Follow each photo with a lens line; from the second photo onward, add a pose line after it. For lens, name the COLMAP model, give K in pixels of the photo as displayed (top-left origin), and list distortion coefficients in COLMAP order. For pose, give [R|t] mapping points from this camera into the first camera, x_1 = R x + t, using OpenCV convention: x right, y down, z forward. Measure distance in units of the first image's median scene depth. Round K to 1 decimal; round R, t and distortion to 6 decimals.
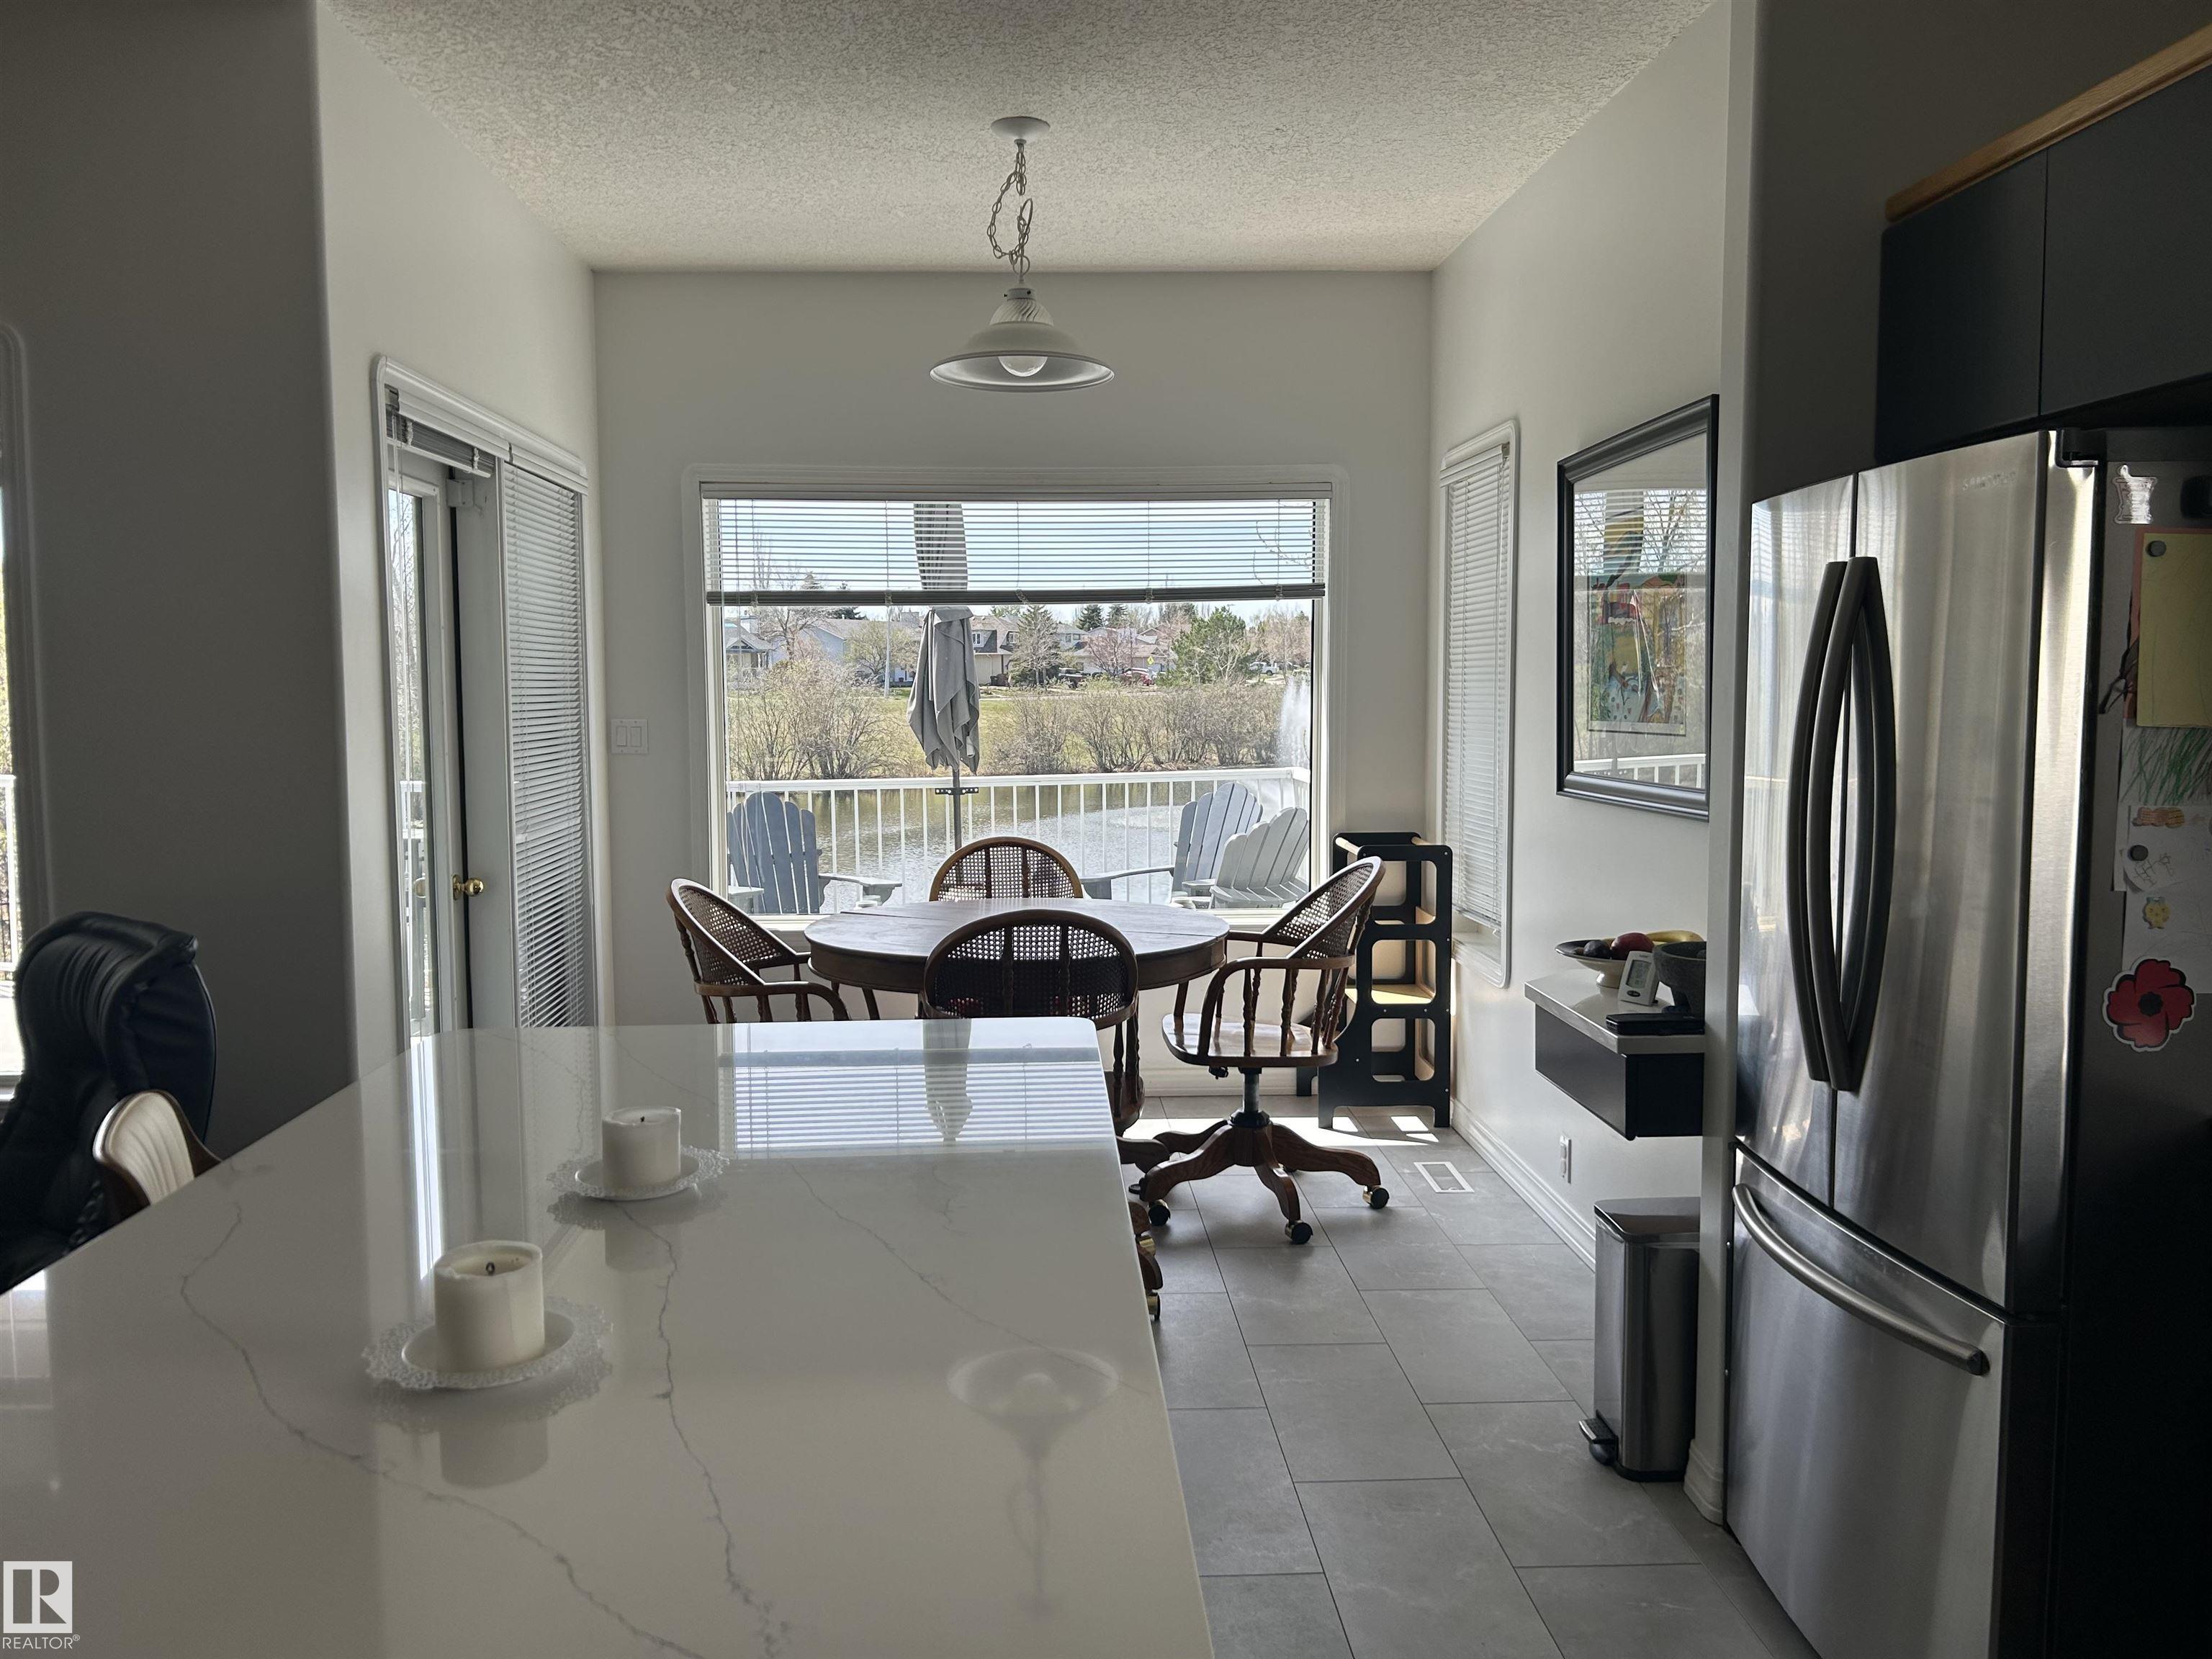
lens RADIAL K [[1657.1, 0, 1091.3], [0, 1657.1, 825.6], [0, 0, 1]] dist [0.095503, -0.130721]
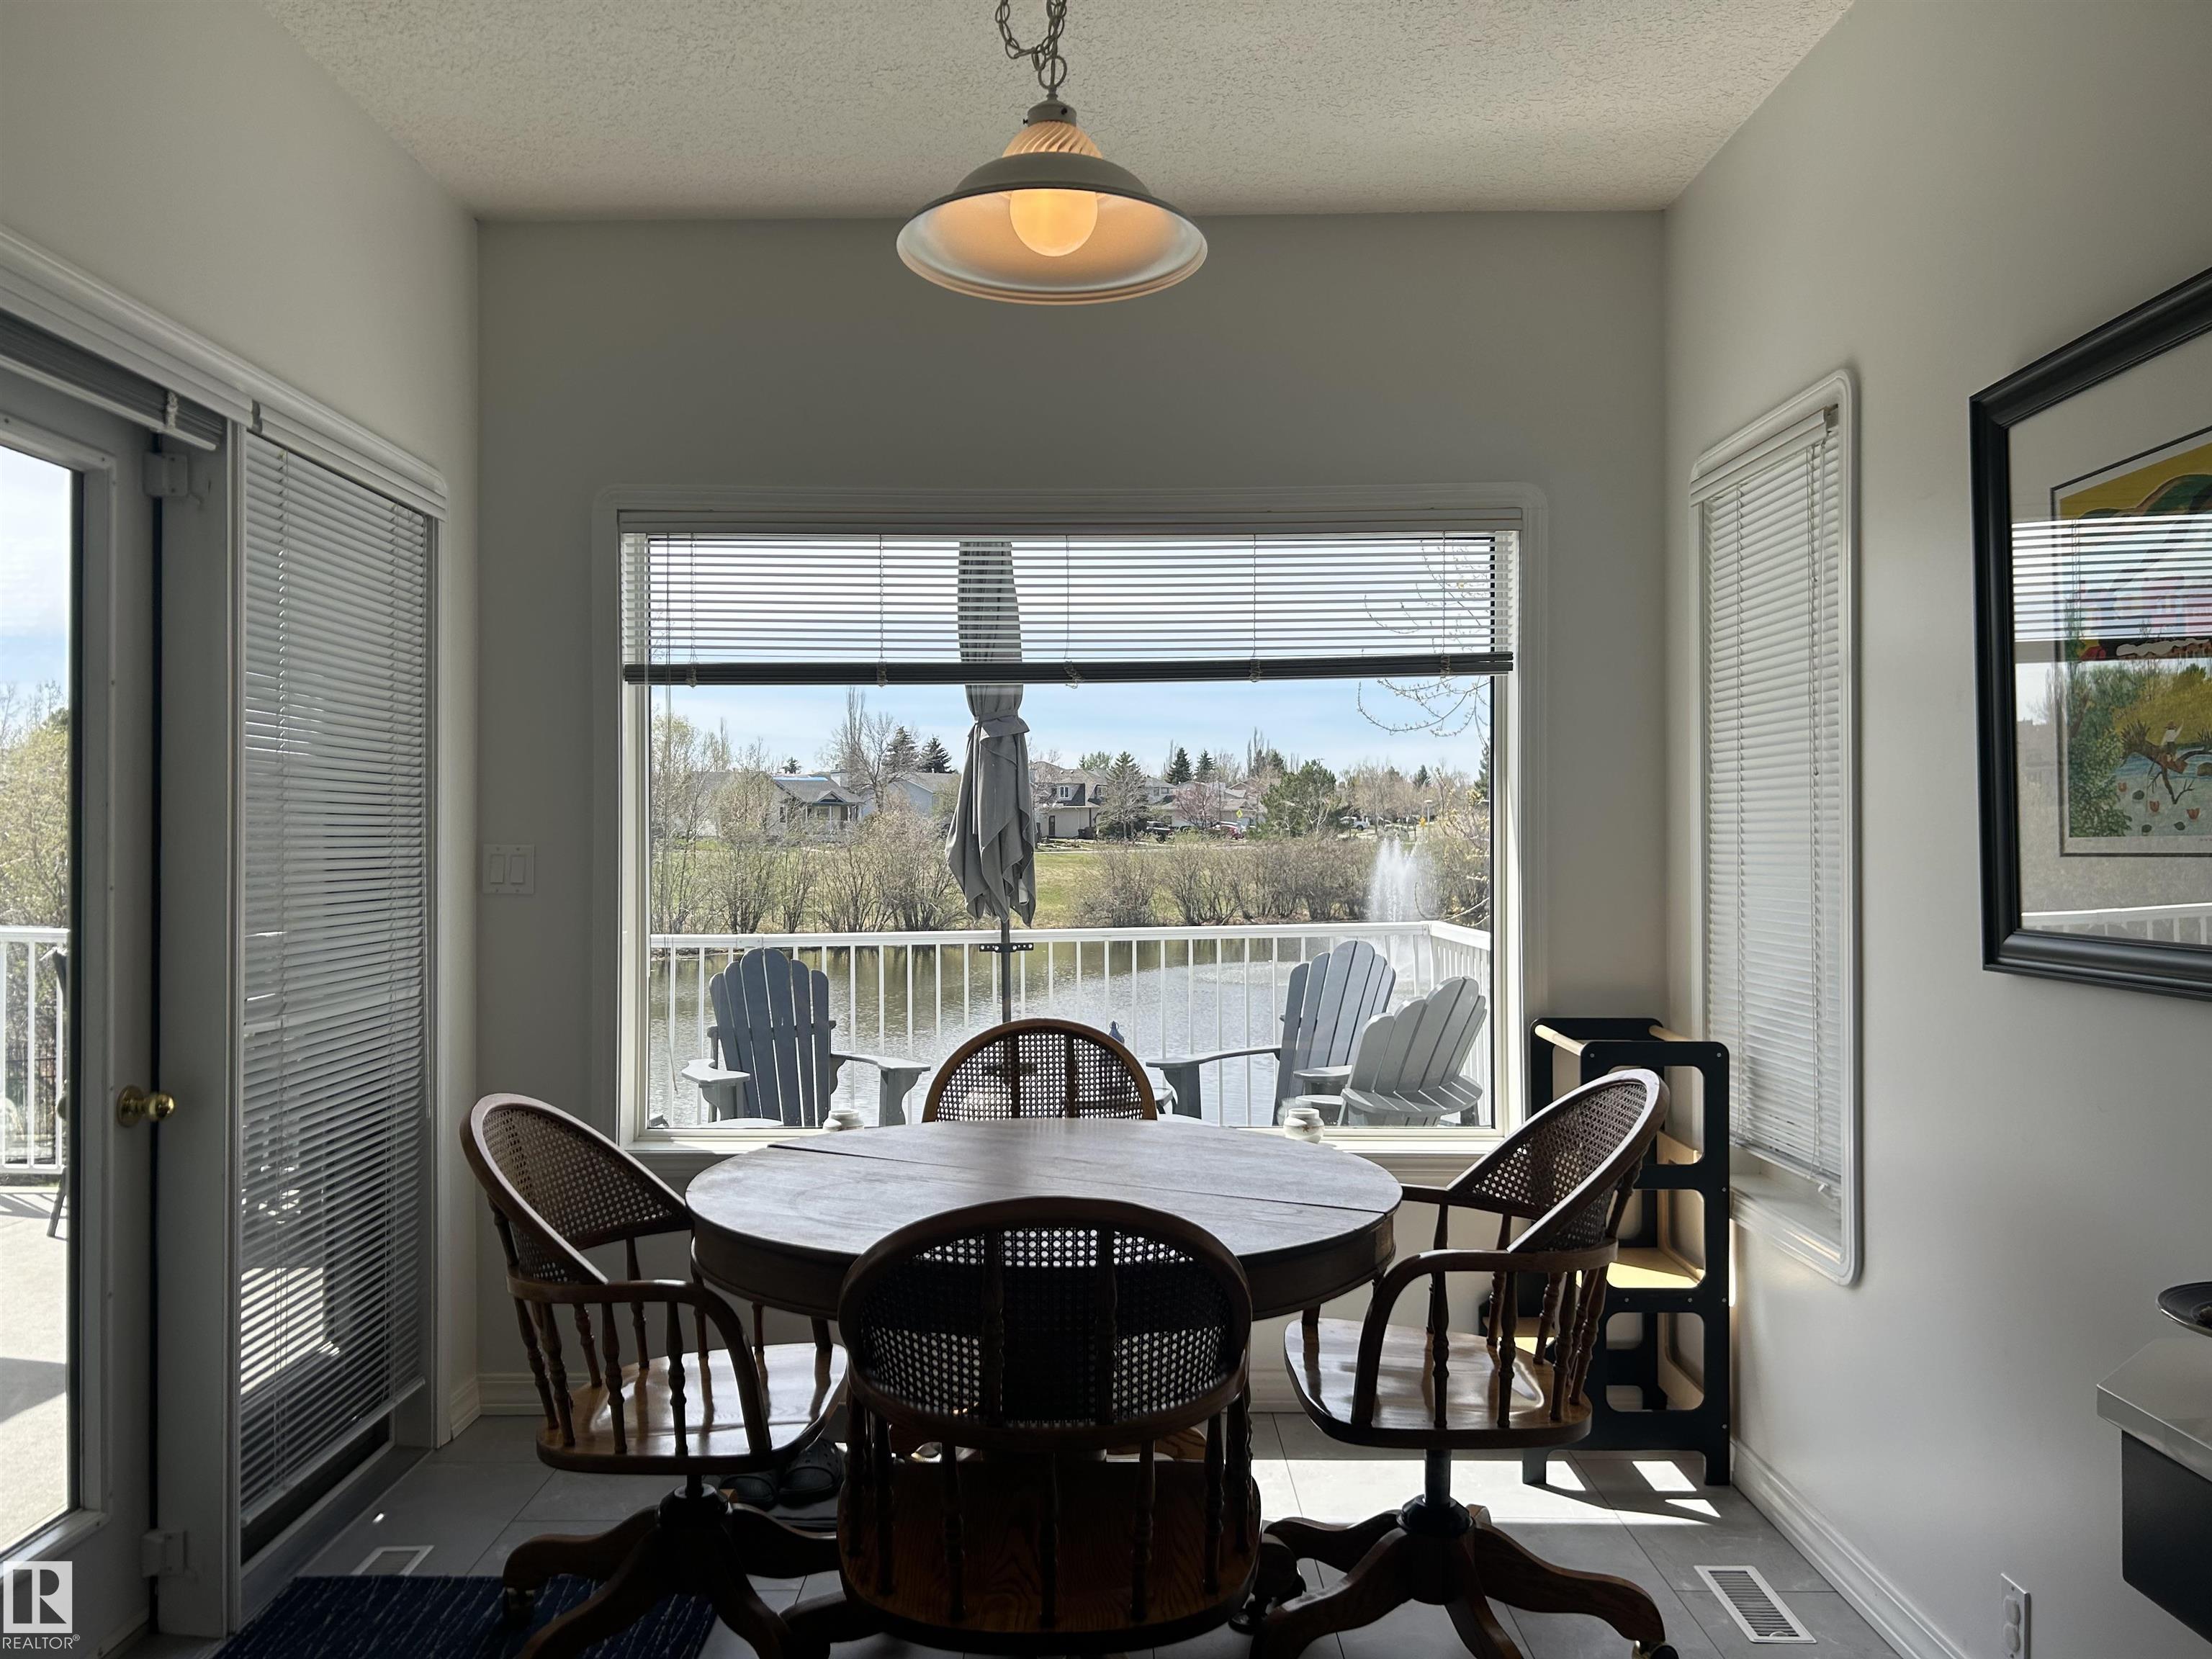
lens RADIAL K [[1657.1, 0, 1091.3], [0, 1657.1, 825.6], [0, 0, 1]] dist [0.095503, -0.130721]
pose [[0.998573, 0.003883, -0.053265, 0.003579], [-0.008807, 0.995672, -0.092517, -0.008971], [0.052676, 0.092854, 0.994285, 0.313425]]
